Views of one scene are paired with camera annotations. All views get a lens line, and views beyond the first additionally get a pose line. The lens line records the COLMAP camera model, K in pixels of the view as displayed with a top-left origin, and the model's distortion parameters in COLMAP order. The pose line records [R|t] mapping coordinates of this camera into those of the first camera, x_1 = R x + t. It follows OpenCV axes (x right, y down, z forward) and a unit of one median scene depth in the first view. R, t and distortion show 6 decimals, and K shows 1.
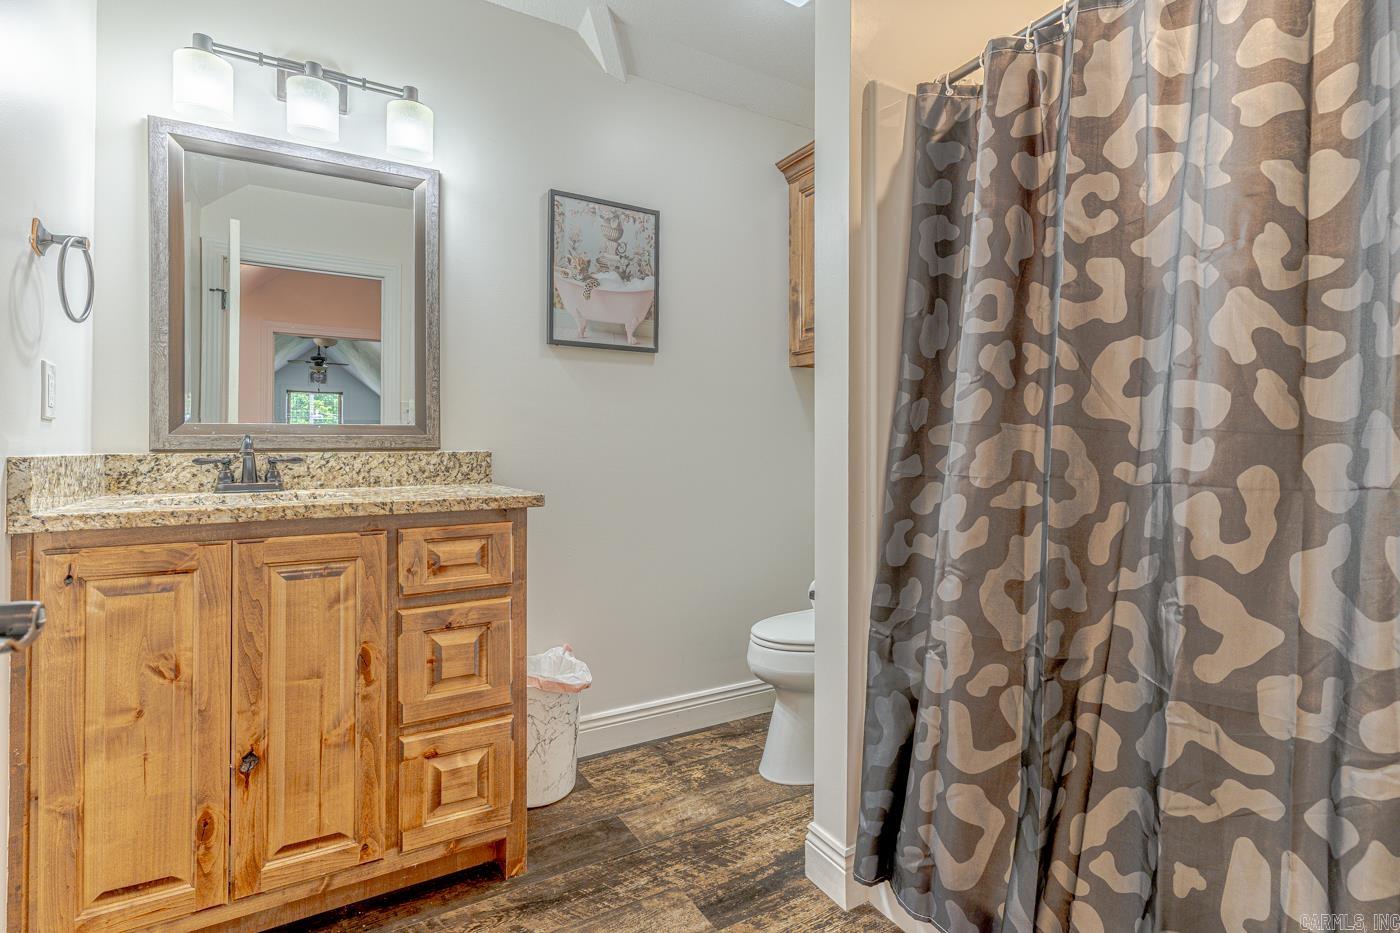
lens RADIAL K [[671.6, 0, 678.7], [0, 671.6, 452.5], [0, 0, 1]] dist [0.007738, 0.002744]
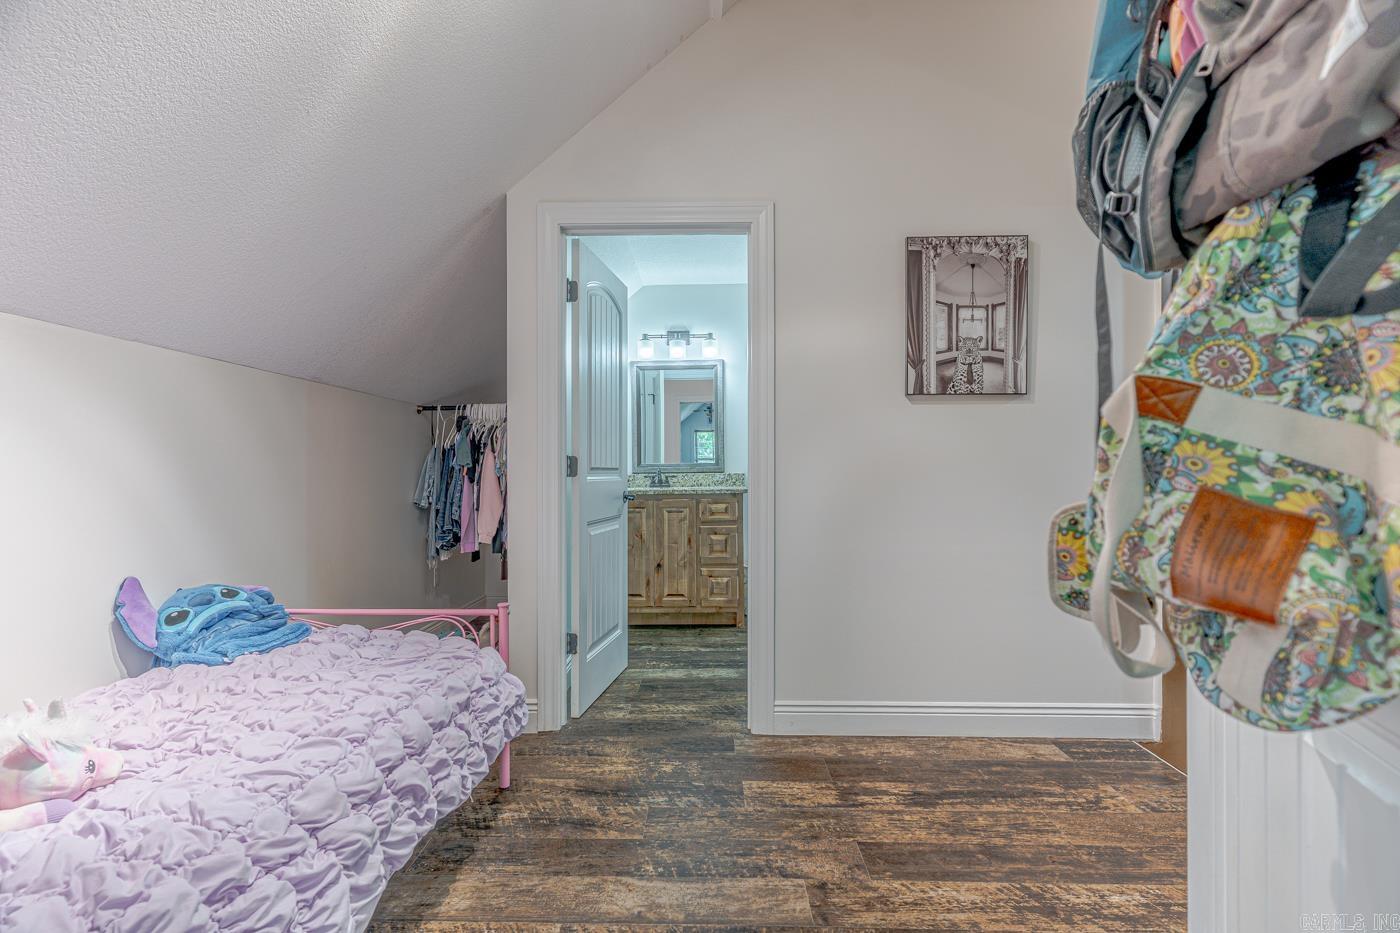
lens RADIAL K [[671.6, 0, 697.5], [0, 671.6, 467.0], [0, 0, 1]] dist [0.007738, 0.002744]
pose [[0.858389, -0.009606, -0.512909, 1.098626], [0.009087, 0.999953, -0.003520, -0.018940], [0.512918, -0.001639, 0.858436, -1.556101]]
